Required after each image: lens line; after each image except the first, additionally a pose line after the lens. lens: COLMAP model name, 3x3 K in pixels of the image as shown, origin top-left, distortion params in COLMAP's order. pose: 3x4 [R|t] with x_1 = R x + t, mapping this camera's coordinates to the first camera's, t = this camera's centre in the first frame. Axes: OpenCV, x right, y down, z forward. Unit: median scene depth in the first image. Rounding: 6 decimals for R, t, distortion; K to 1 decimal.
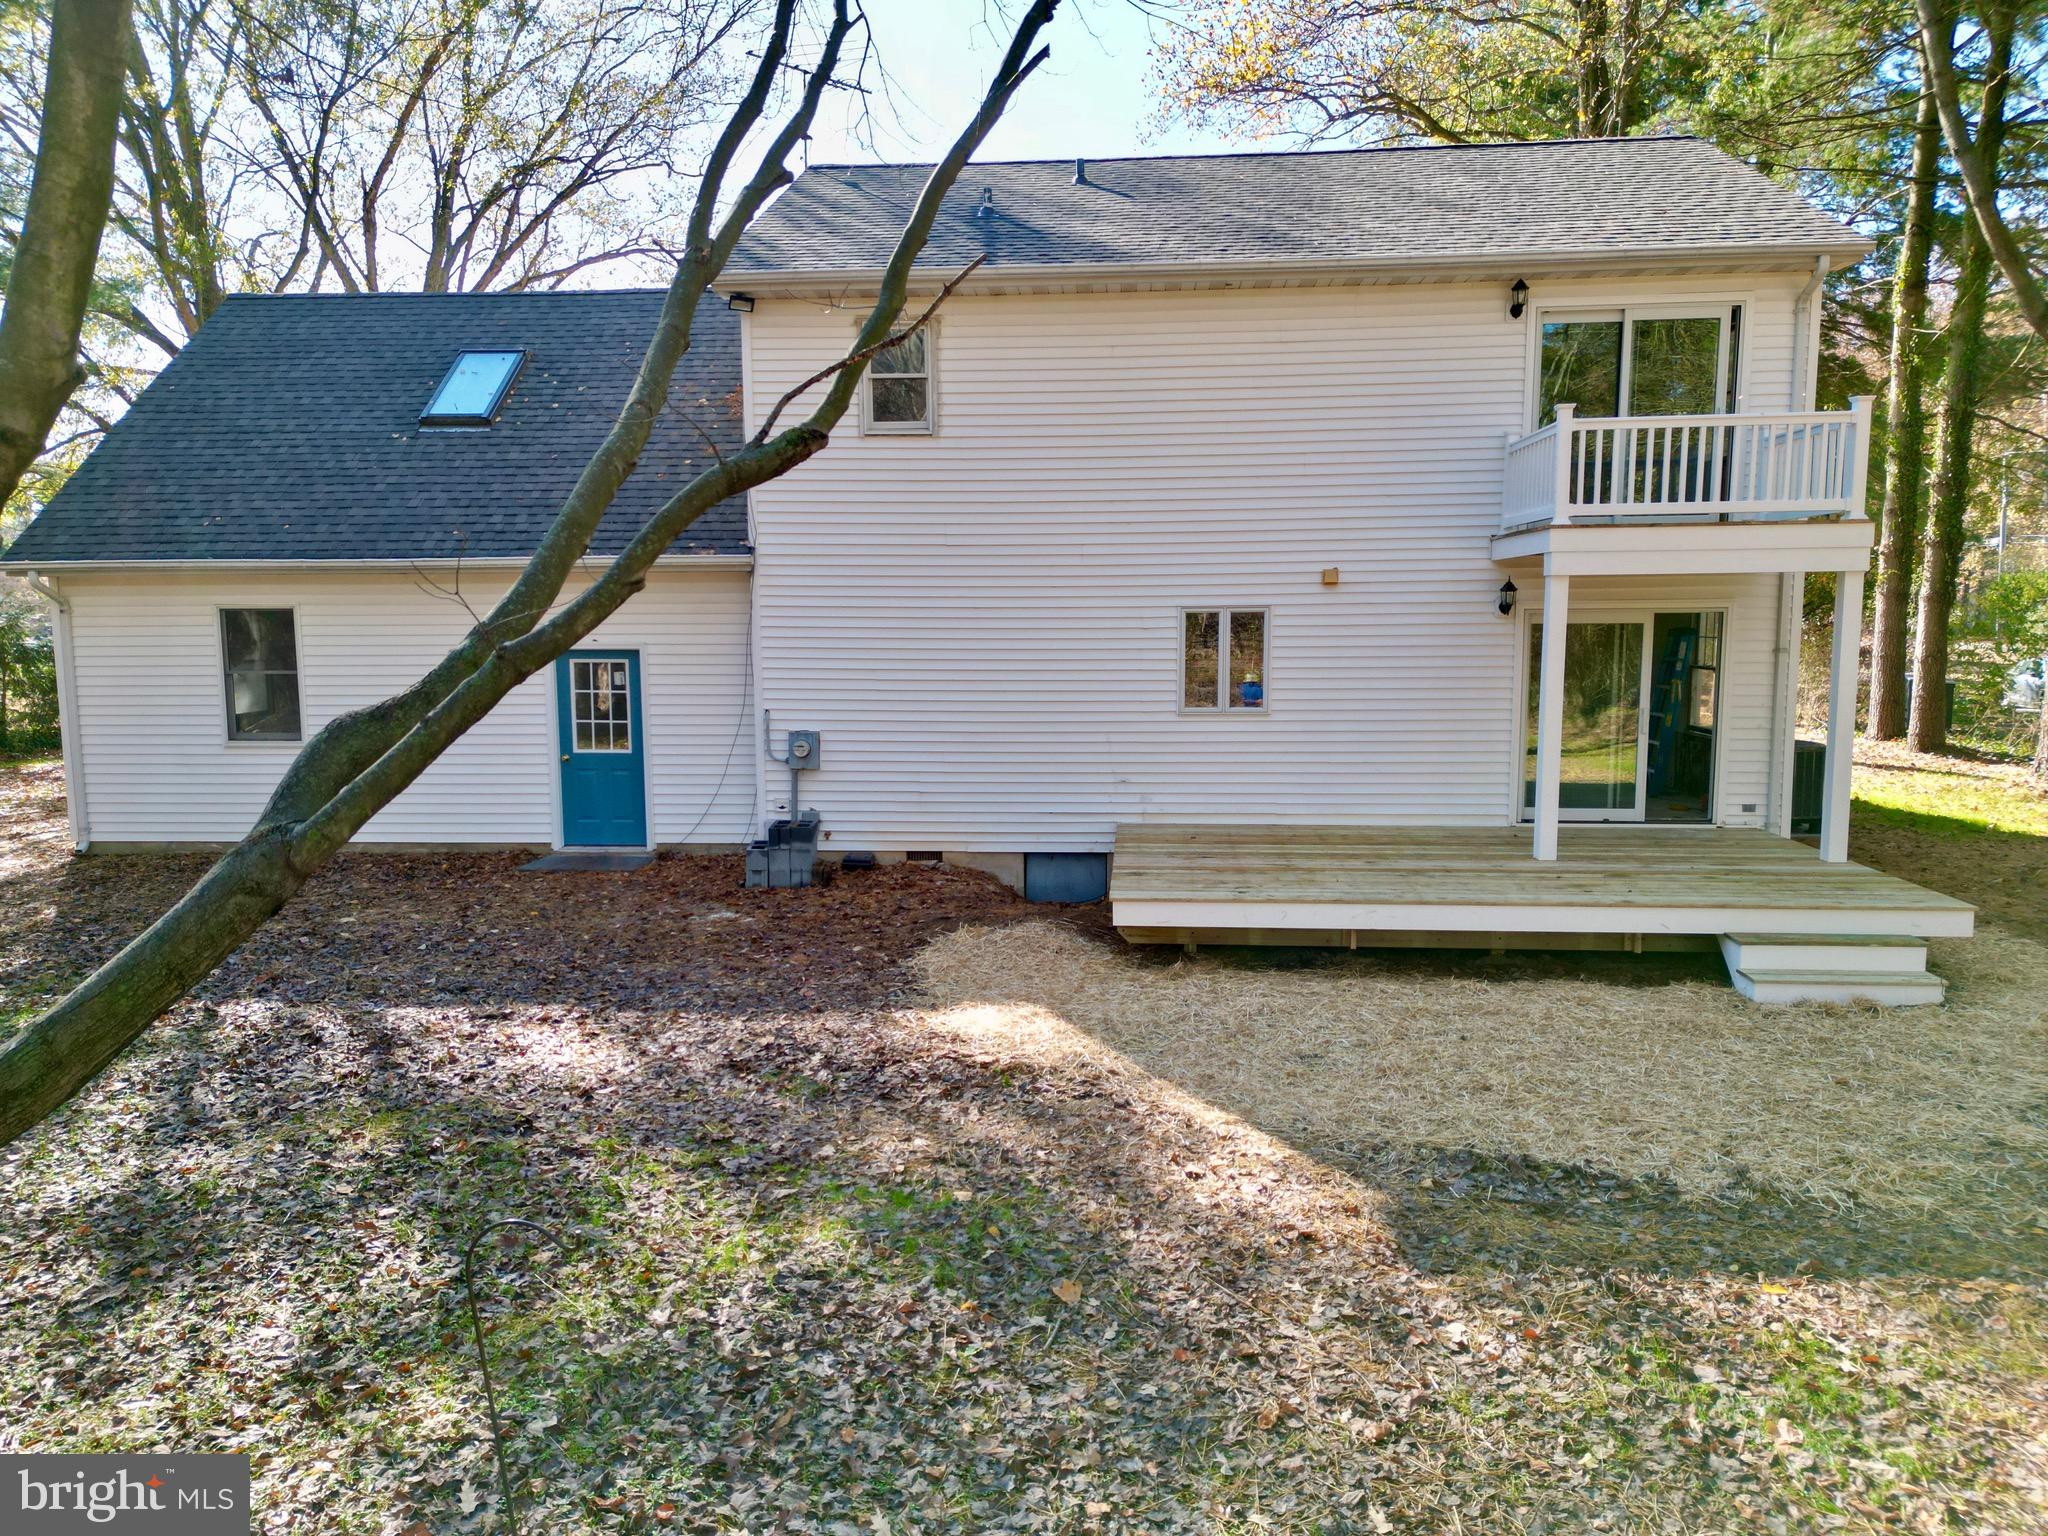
lens RADIAL K [[1431.9, 0, 1016.8], [0, 1431.9, 760.0], [0, 0, 1]] dist [0.073434, -0.069079]
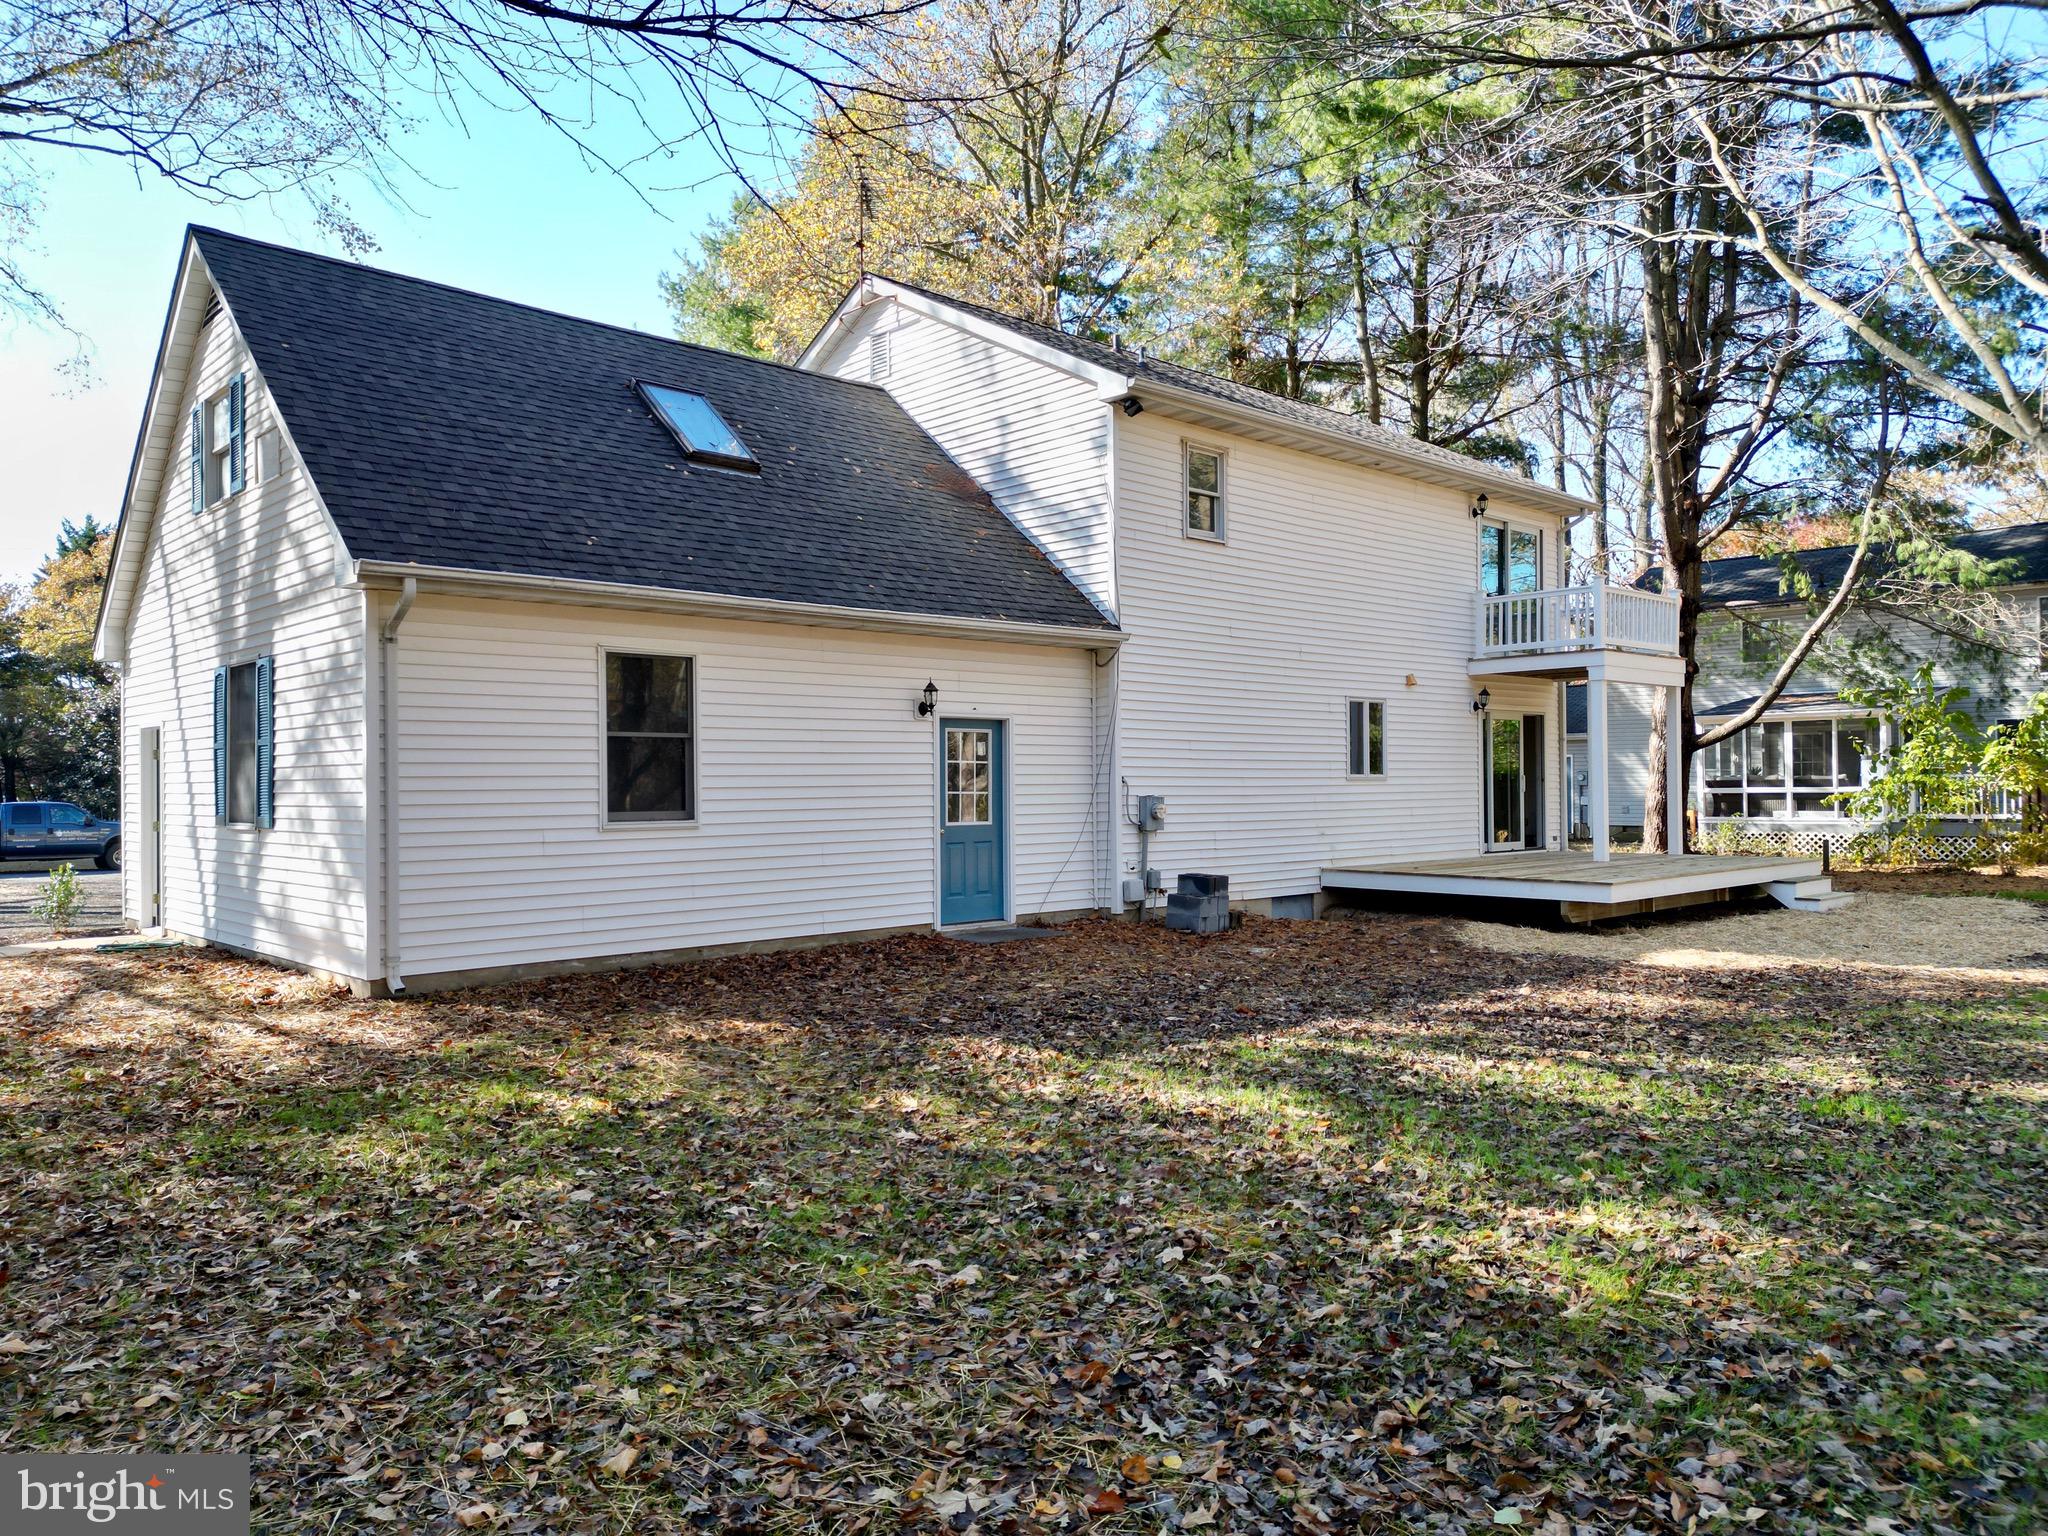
lens RADIAL K [[1431.9, 0, 1034.4], [0, 1431.9, 770.0], [0, 0, 1]] dist [0.073434, -0.069079]
pose [[0.673070, 0.008765, 0.739527, -1.017047], [0.082797, 0.992751, -0.087123, 0.047642], [-0.734930, 0.119870, 0.667465, 0.340725]]
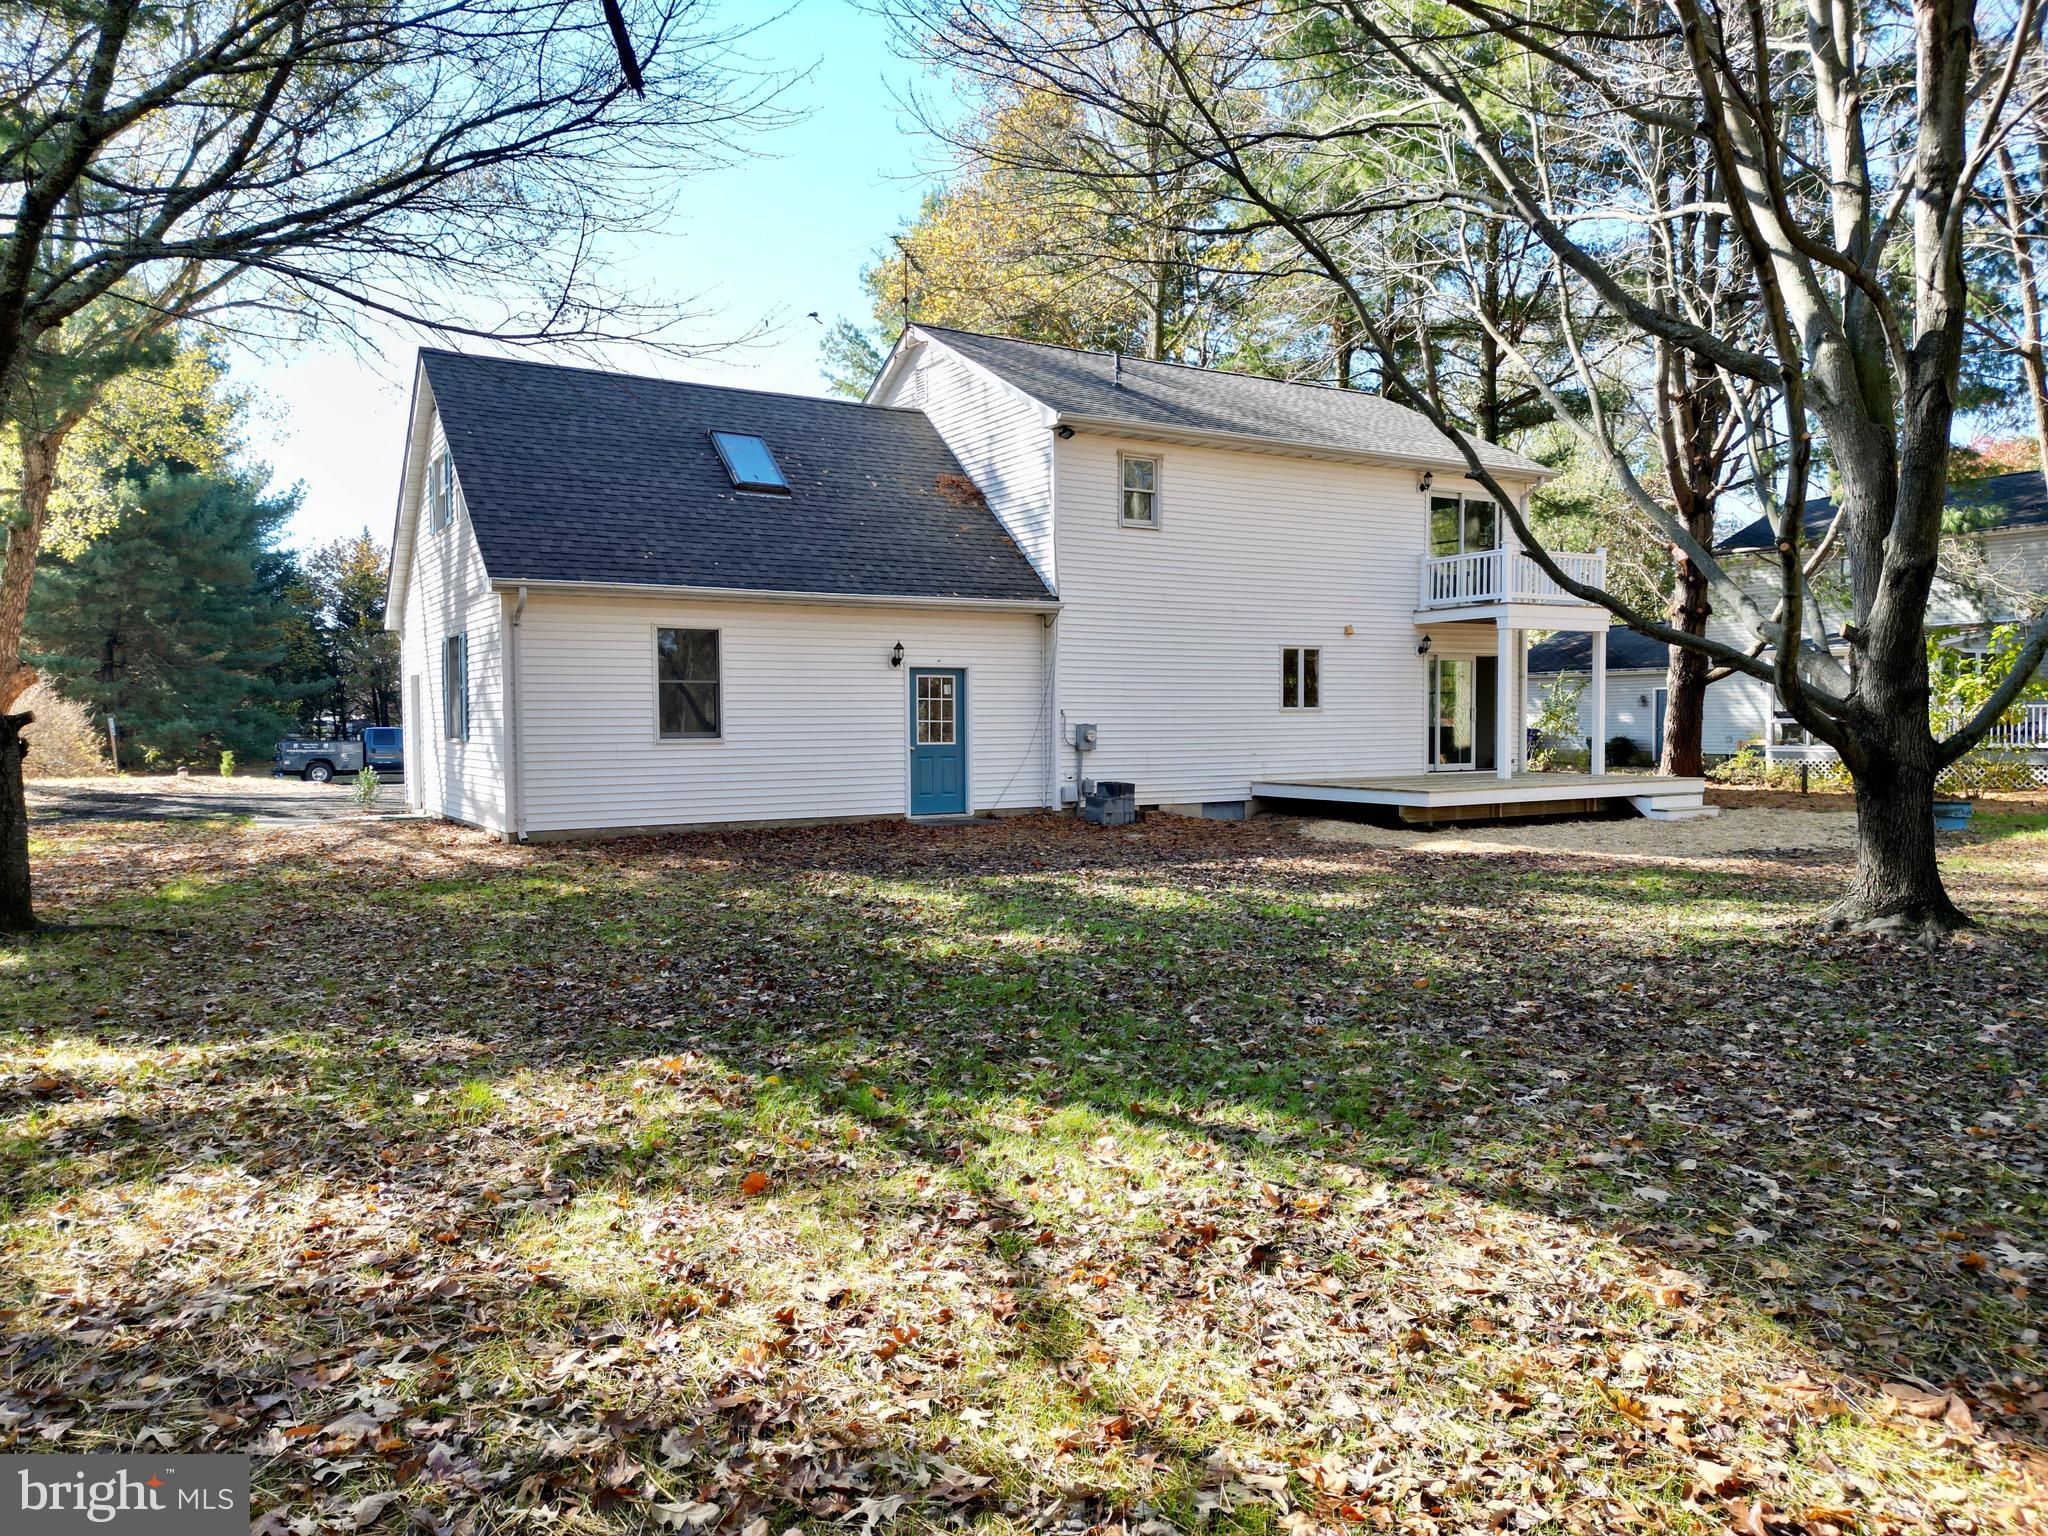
lens RADIAL K [[1431.9, 0, 1035.0], [0, 1431.9, 777.3], [0, 0, 1]] dist [0.073434, -0.069079]
pose [[0.808655, -0.022990, 0.587833, -1.051459], [0.064724, 0.996647, -0.050060, 0.103616], [-0.584711, 0.078528, 0.807432, -0.137668]]
